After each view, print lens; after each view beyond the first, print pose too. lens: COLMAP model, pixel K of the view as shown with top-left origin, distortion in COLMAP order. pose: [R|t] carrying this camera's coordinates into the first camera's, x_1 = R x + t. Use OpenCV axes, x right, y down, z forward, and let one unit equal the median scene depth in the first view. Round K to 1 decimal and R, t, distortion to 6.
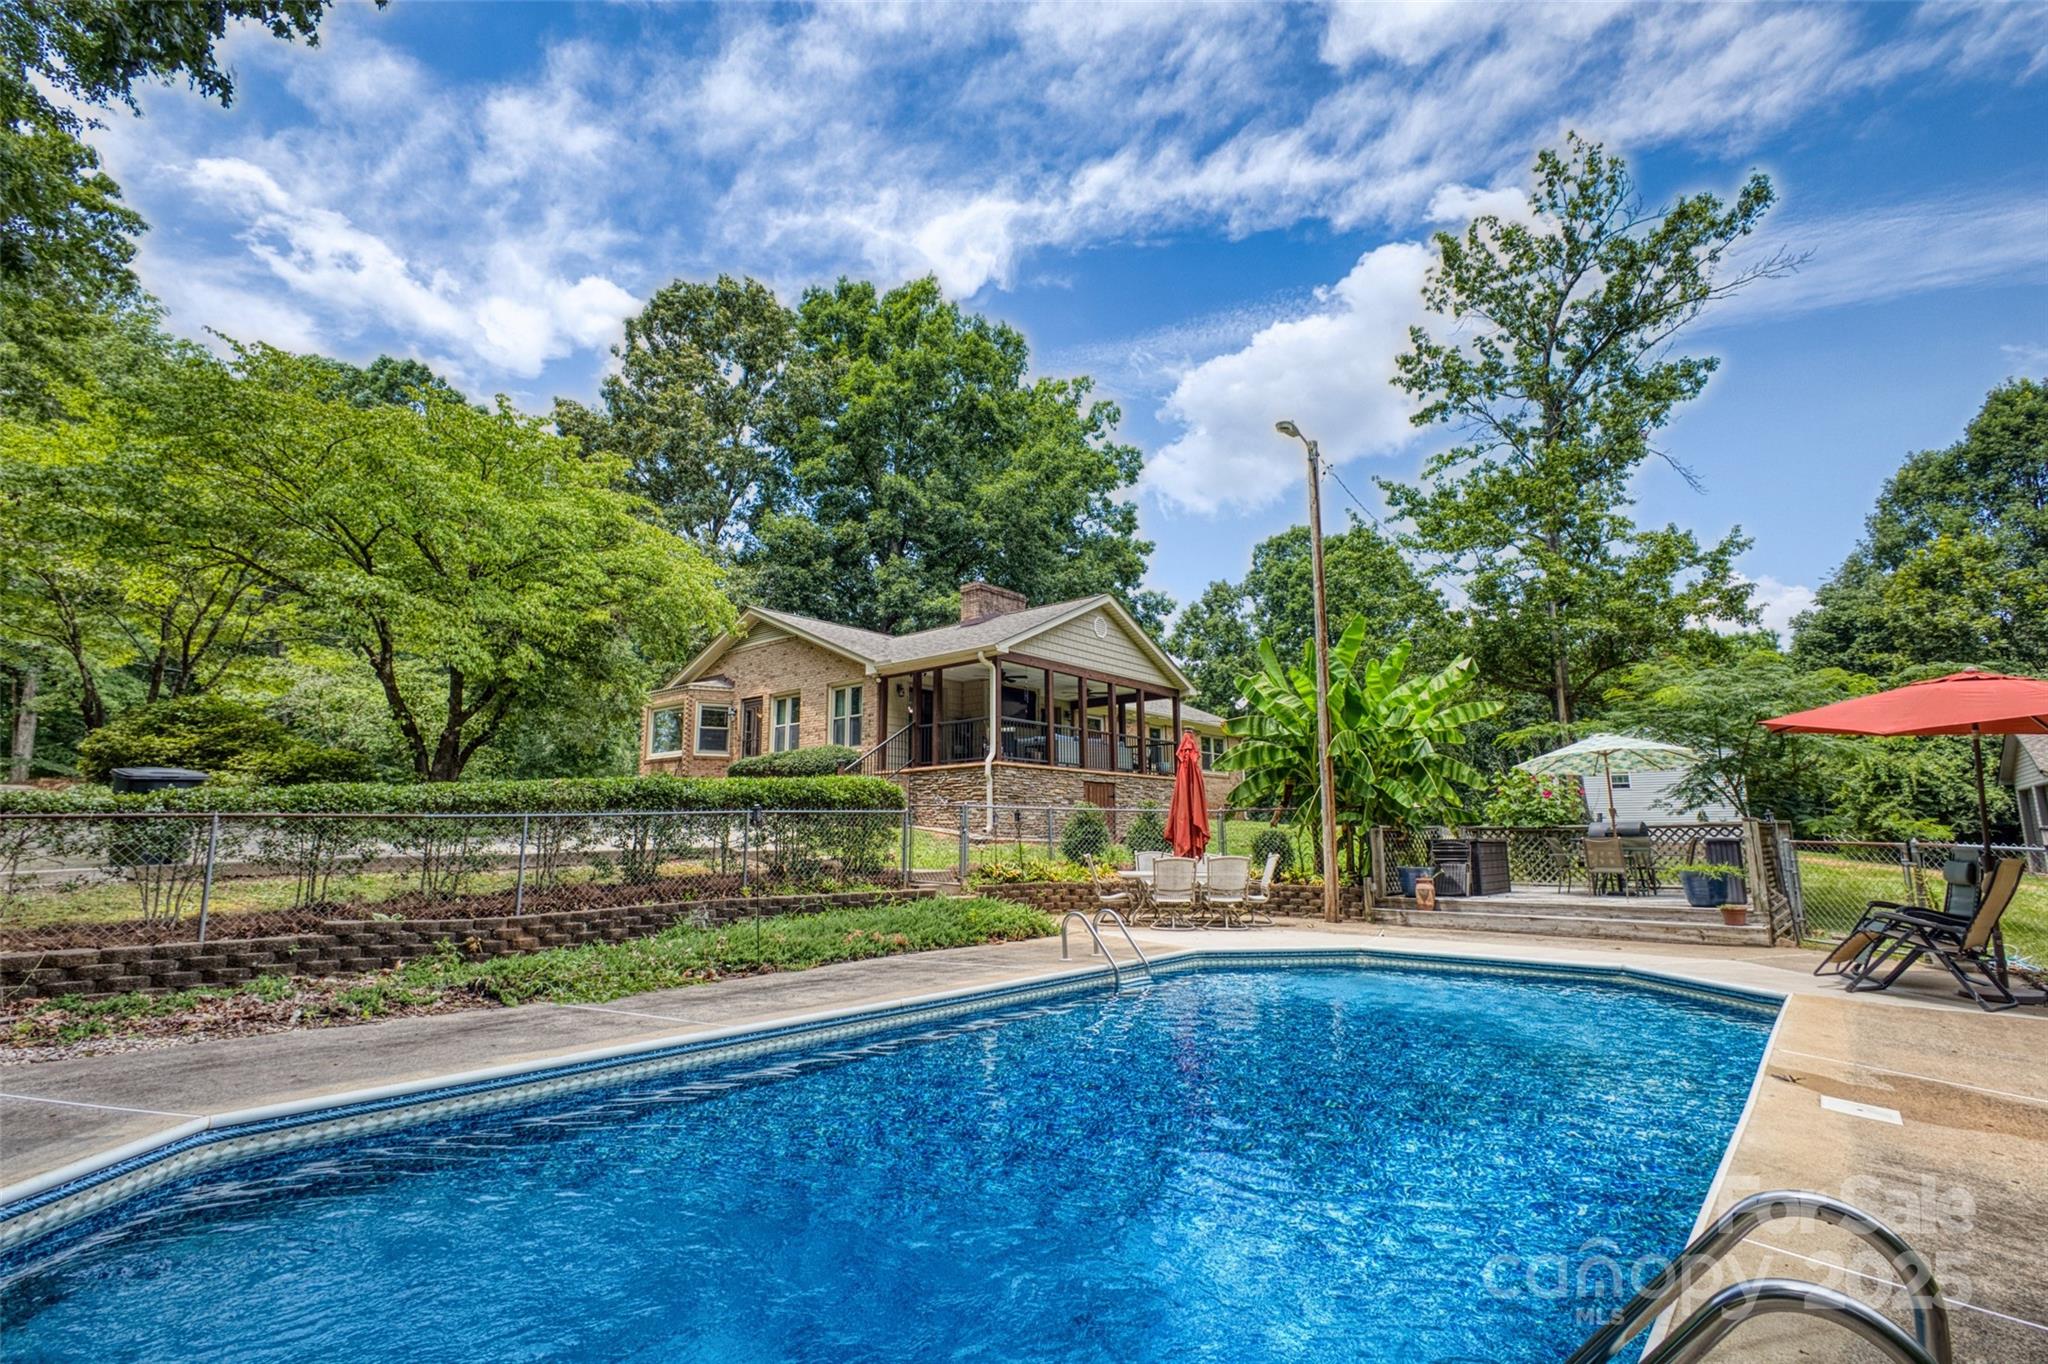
lens RADIAL K [[936.7, 0, 1029.7], [0, 936.7, 693.0], [0, 0, 1]] dist [-0.001386, -0.000398]
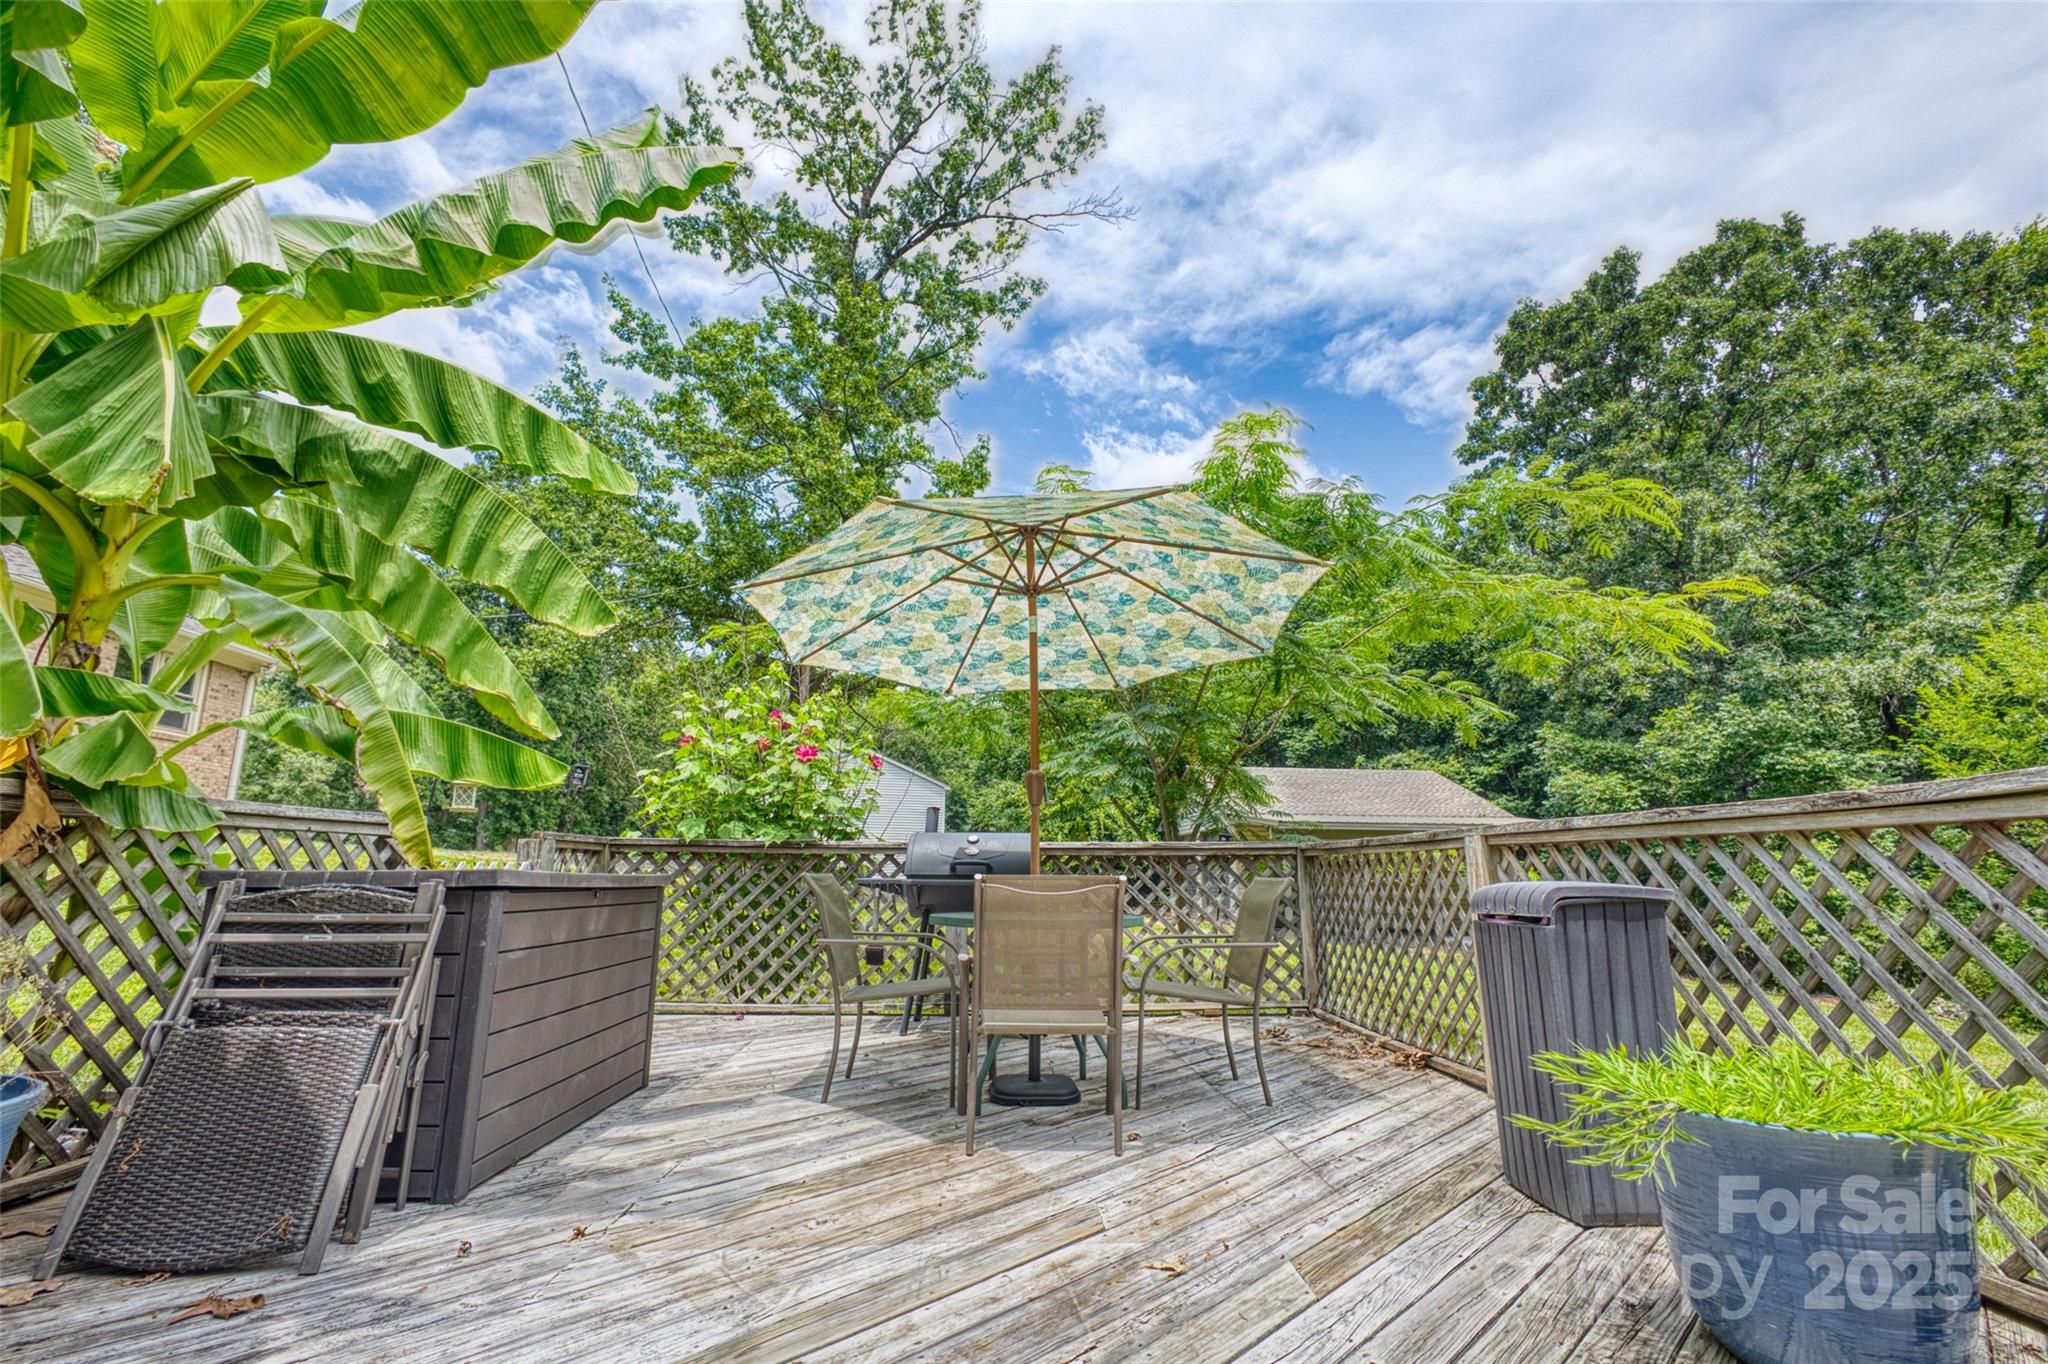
lens RADIAL K [[936.7, 0, 1023.2], [0, 936.7, 690.7], [0, 0, 1]] dist [-0.001386, -0.000398]
pose [[0.712438, 0.151106, 0.685273, 0.214747], [-0.124153, 0.988278, -0.088845, 0.063175], [-0.690665, -0.021783, 0.722847, 0.404920]]
